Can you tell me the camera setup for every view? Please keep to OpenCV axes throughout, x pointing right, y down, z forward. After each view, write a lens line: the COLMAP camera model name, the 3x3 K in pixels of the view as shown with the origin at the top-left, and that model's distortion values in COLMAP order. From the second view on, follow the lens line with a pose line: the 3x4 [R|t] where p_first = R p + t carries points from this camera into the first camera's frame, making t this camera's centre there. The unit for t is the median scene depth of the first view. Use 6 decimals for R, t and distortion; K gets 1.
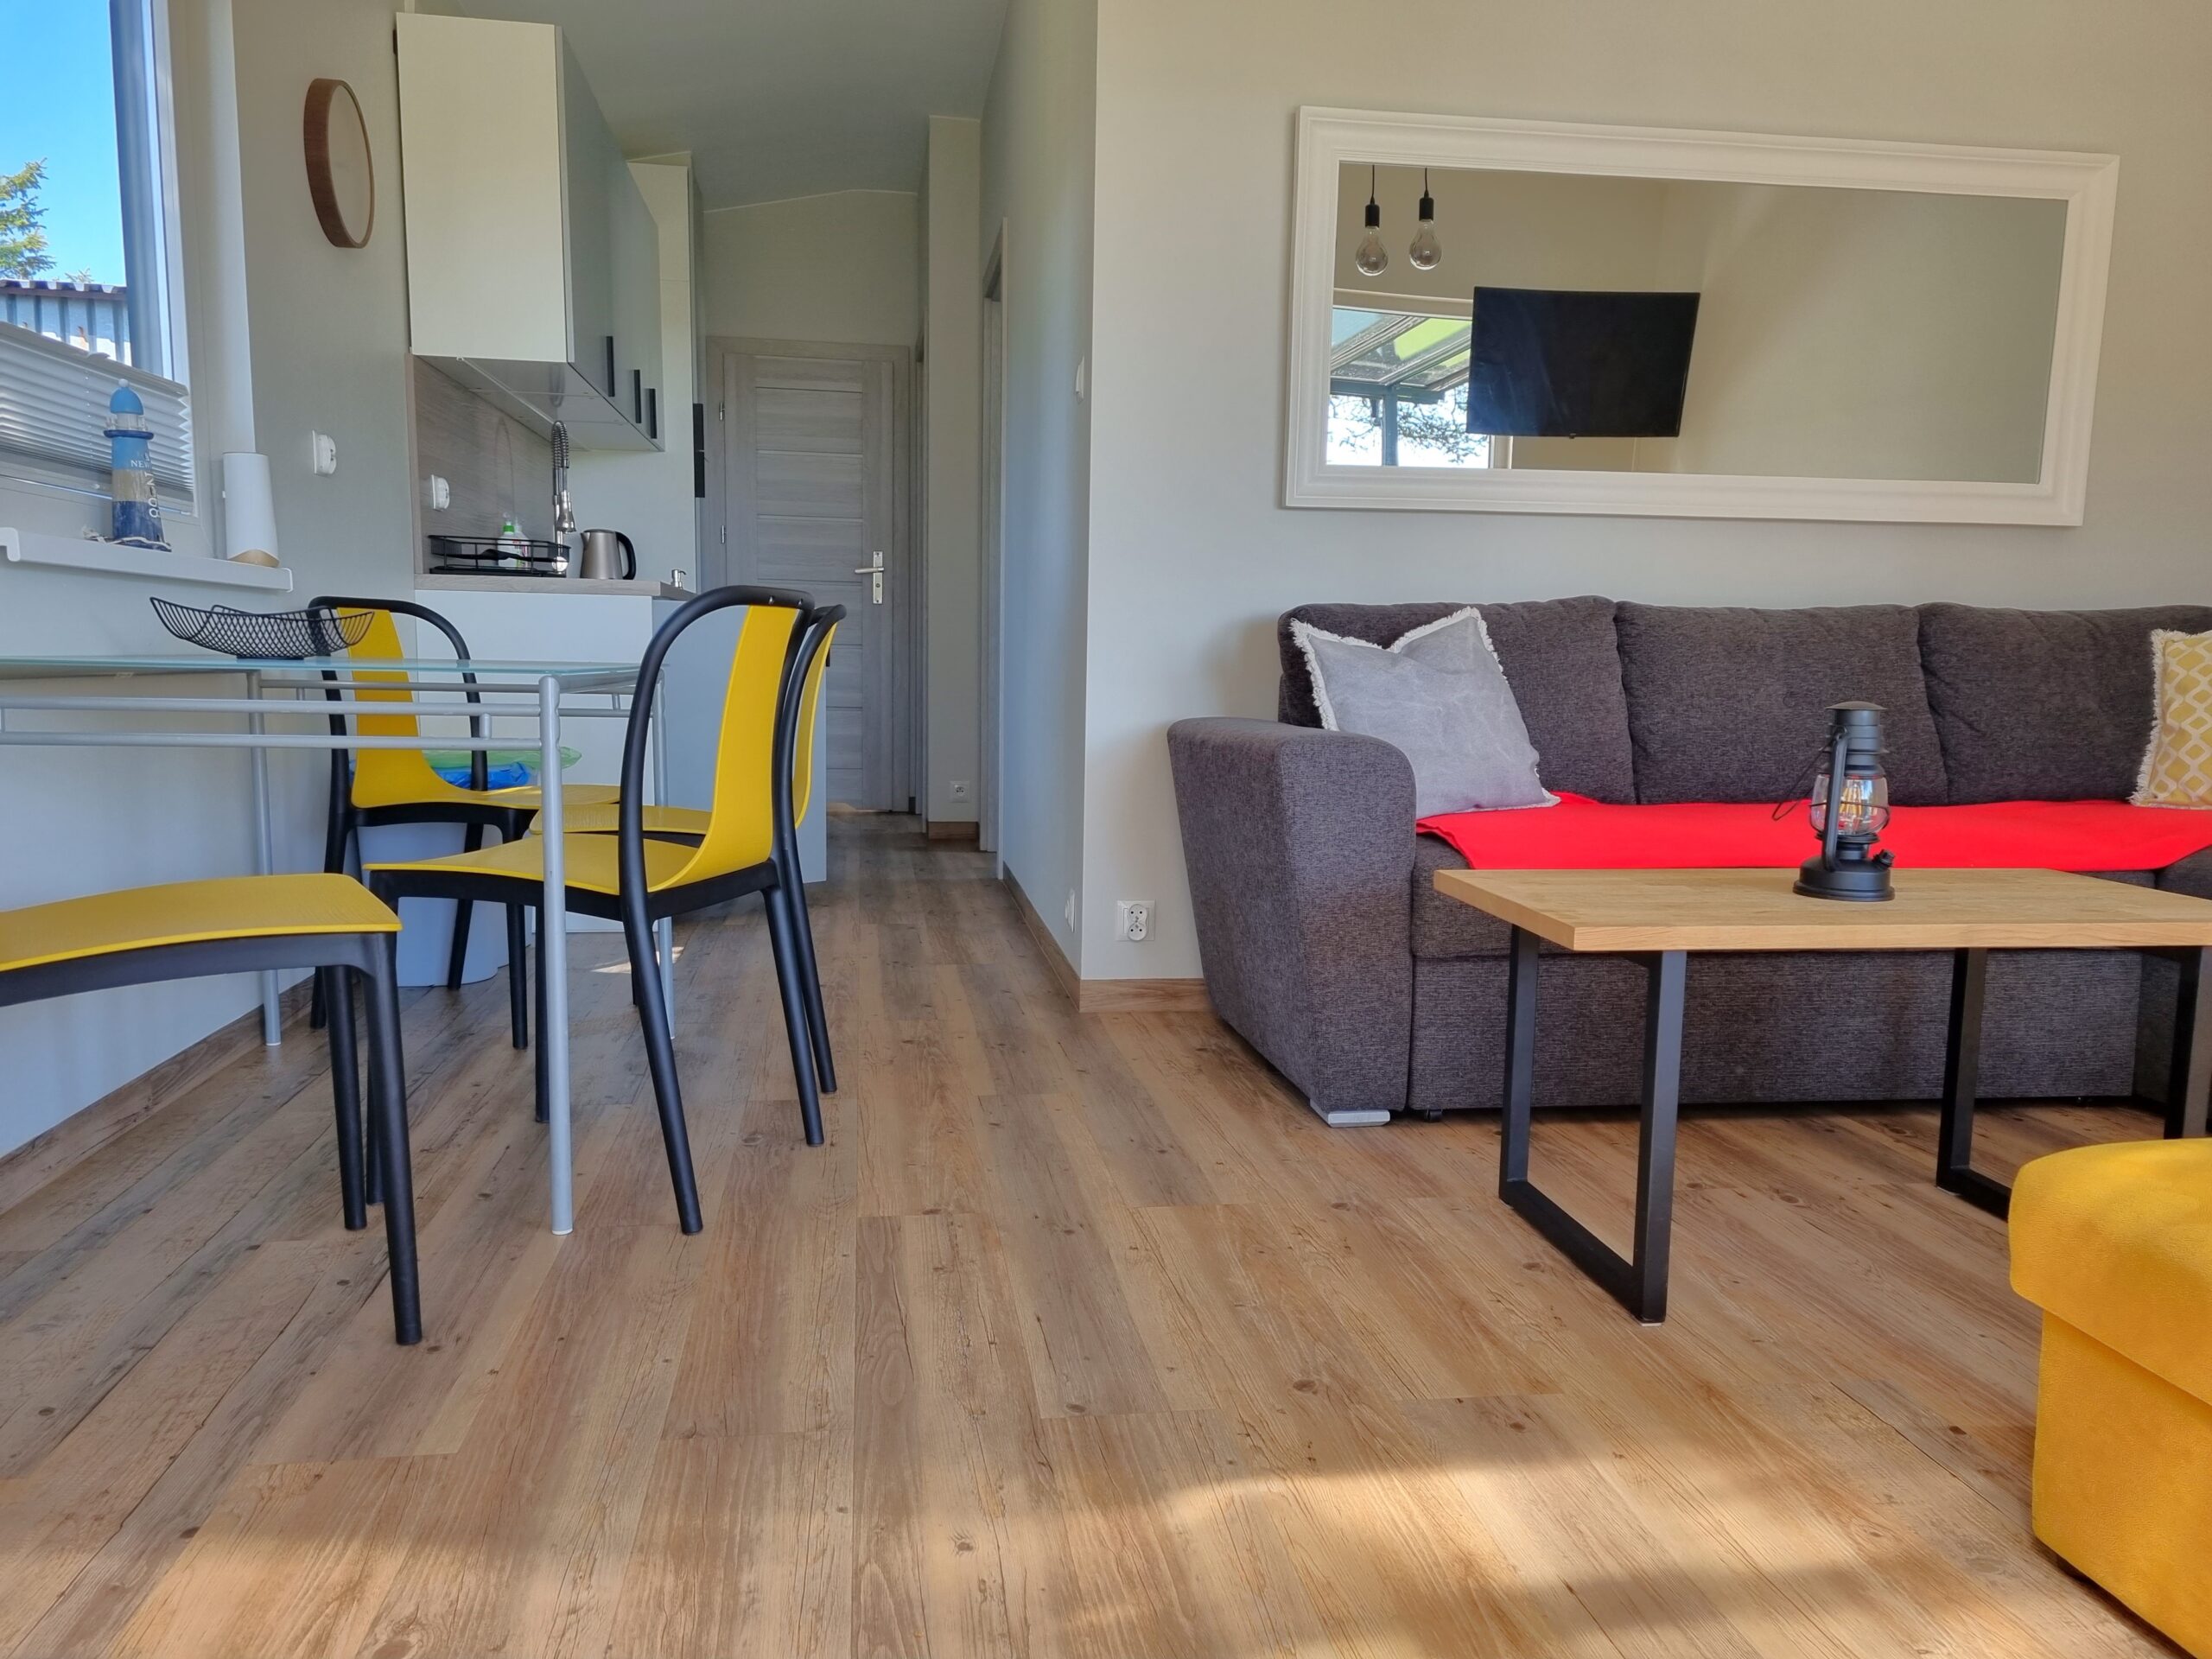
lens RADIAL K [[1643.1, 0, 1106.5], [0, 1643.1, 847.2], [0, 0, 1]] dist [0.070177, -0.052544]
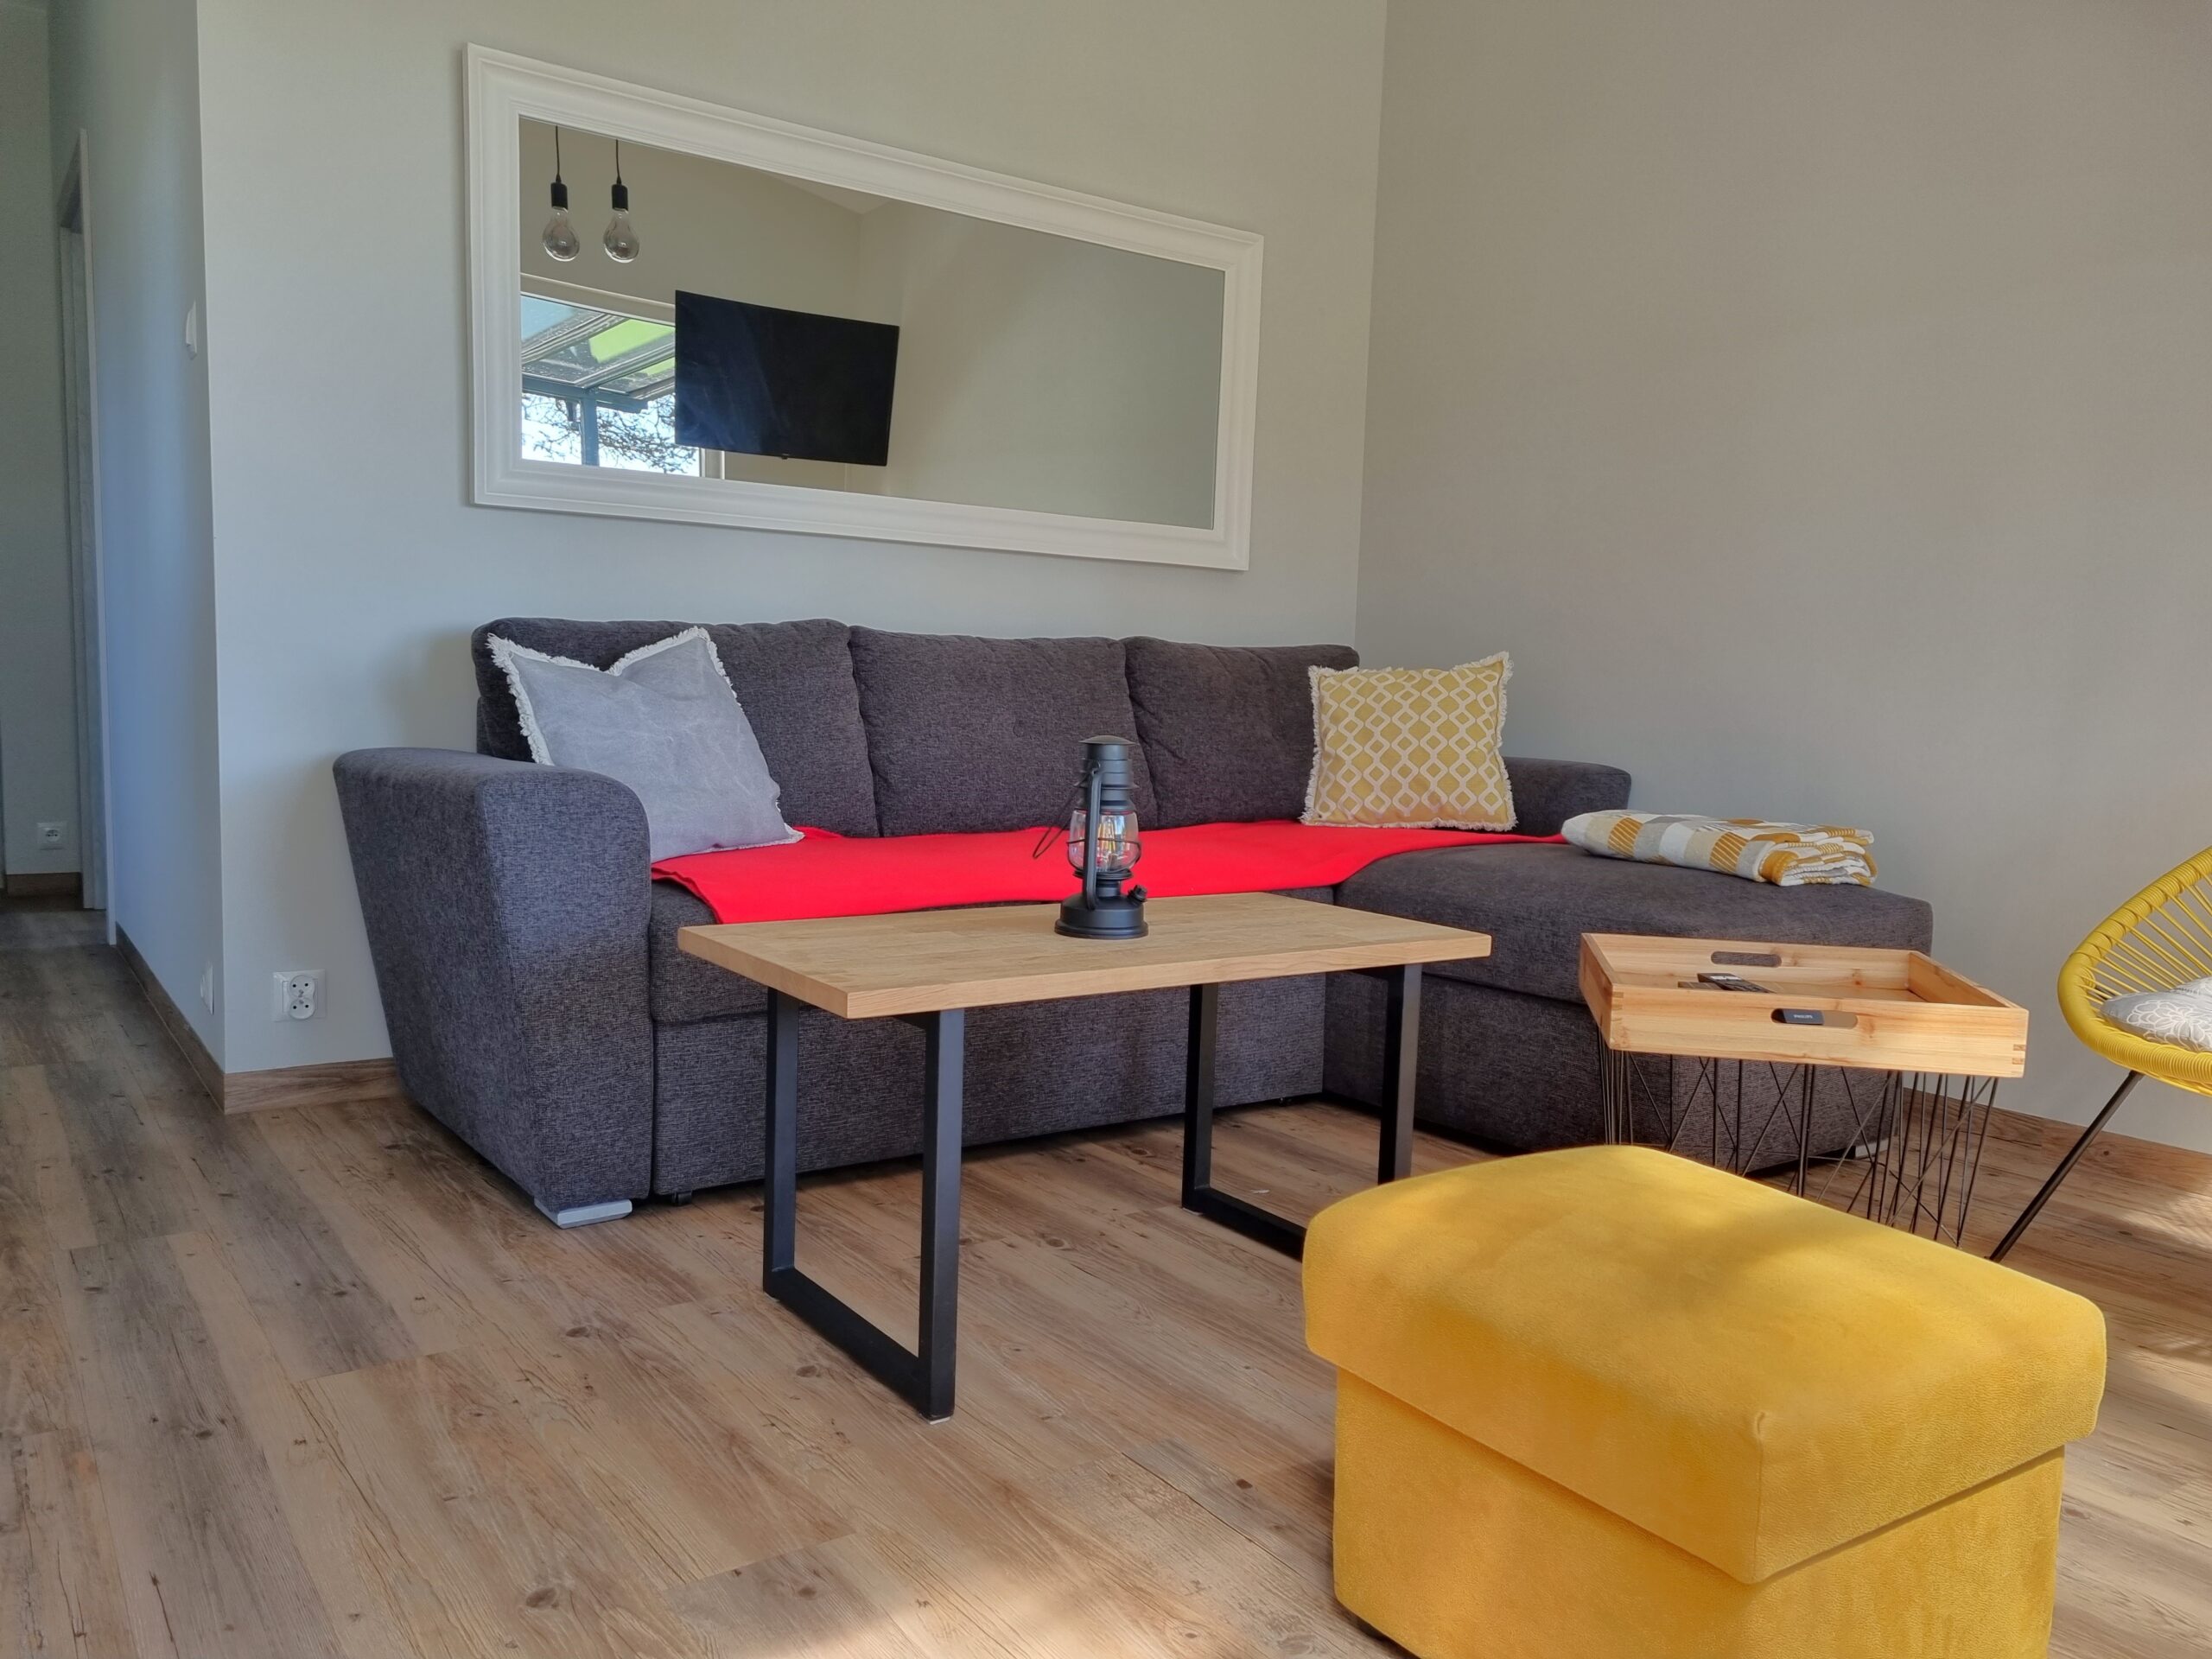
lens RADIAL K [[1643.1, 0, 1106.5], [0, 1643.1, 847.2], [0, 0, 1]] dist [0.070177, -0.052544]
pose [[0.893013, -0.034987, 0.448670, 0.009504], [0.040482, 0.999177, -0.002657, -0.014443], [-0.448207, 0.020536, 0.893694, 0.100531]]
